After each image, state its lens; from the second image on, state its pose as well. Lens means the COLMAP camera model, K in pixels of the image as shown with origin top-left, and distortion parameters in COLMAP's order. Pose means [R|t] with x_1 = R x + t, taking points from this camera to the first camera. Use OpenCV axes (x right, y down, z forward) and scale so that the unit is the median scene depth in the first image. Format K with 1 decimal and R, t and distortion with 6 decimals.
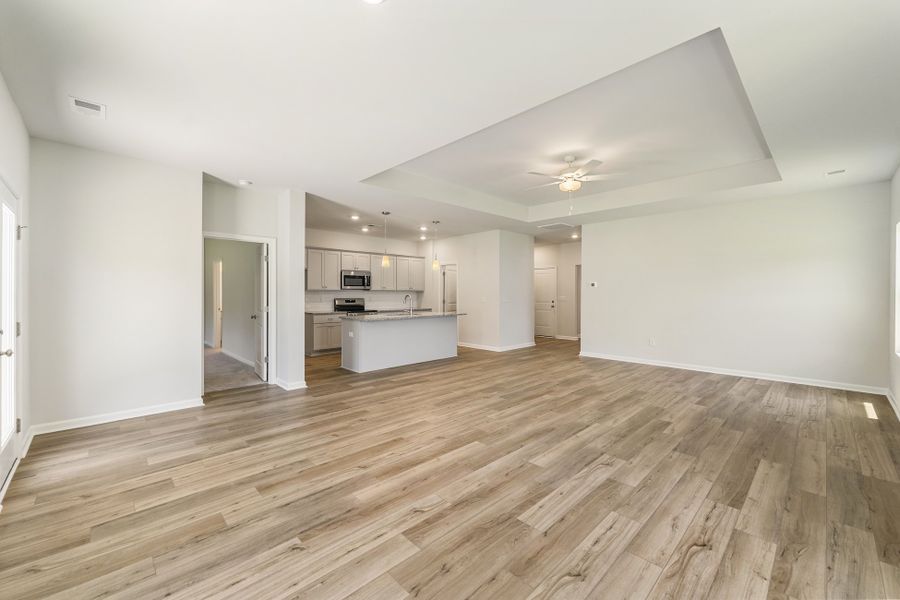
lens RADIAL K [[363.9, 0, 449.9], [0, 363.9, 291.0], [0, 0, 1]] dist [-0.000146, -0.000126]
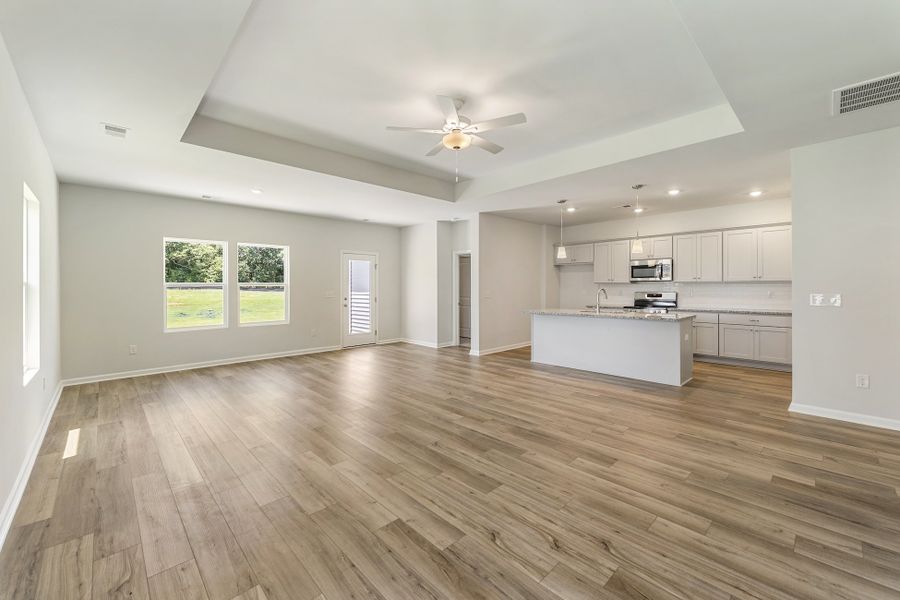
lens RADIAL K [[363.9, 0, 449.9], [0, 363.9, 291.0], [0, 0, 1]] dist [-0.000146, -0.000126]
pose [[-0.006219, 0.014090, -0.999881, 0.602508], [0.011284, 0.999838, 0.014019, 0.000594], [0.999917, -0.011195, -0.006377, 0.561562]]
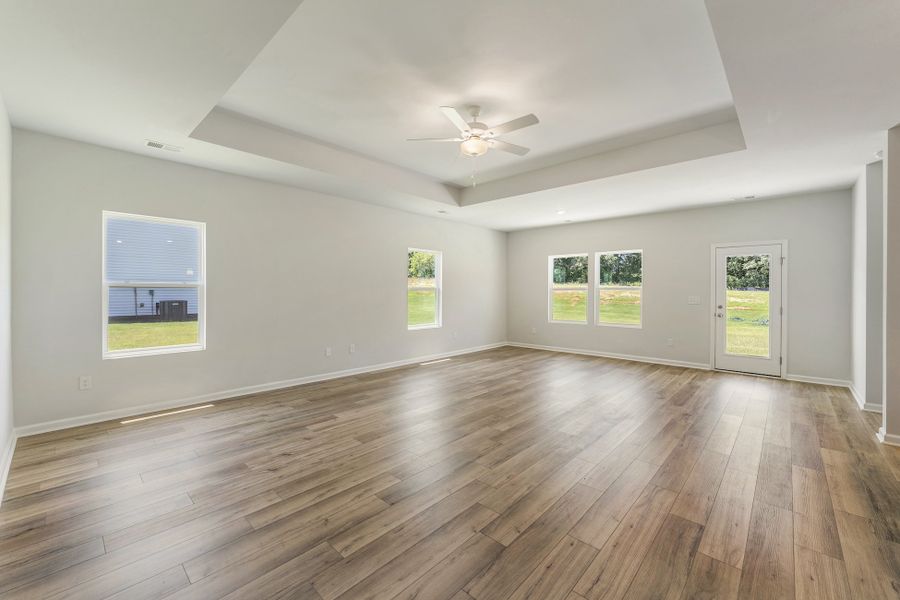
lens RADIAL K [[363.9, 0, 449.9], [0, 363.9, 291.0], [0, 0, 1]] dist [-0.000146, -0.000126]
pose [[-0.998552, -0.001839, -0.053756, 0.240534], [-0.001638, 0.999991, -0.003793, 0.003307], [0.053762, -0.003700, -0.998547, 0.986284]]
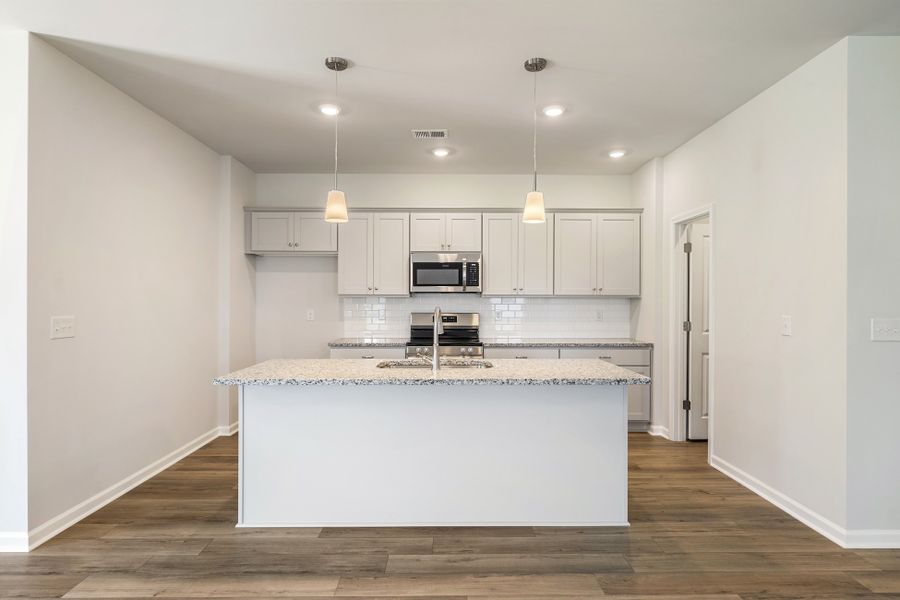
lens RADIAL K [[488.2, 0, 449.0], [0, 488.2, 304.7], [0, 0, 1]] dist [-0.001598, -0.000035]
pose [[0.725995, 0.006835, -0.687666, 0.166653], [0.000909, 0.999940, 0.010898, 0.002988], [0.687699, -0.008537, 0.725945, 0.582026]]
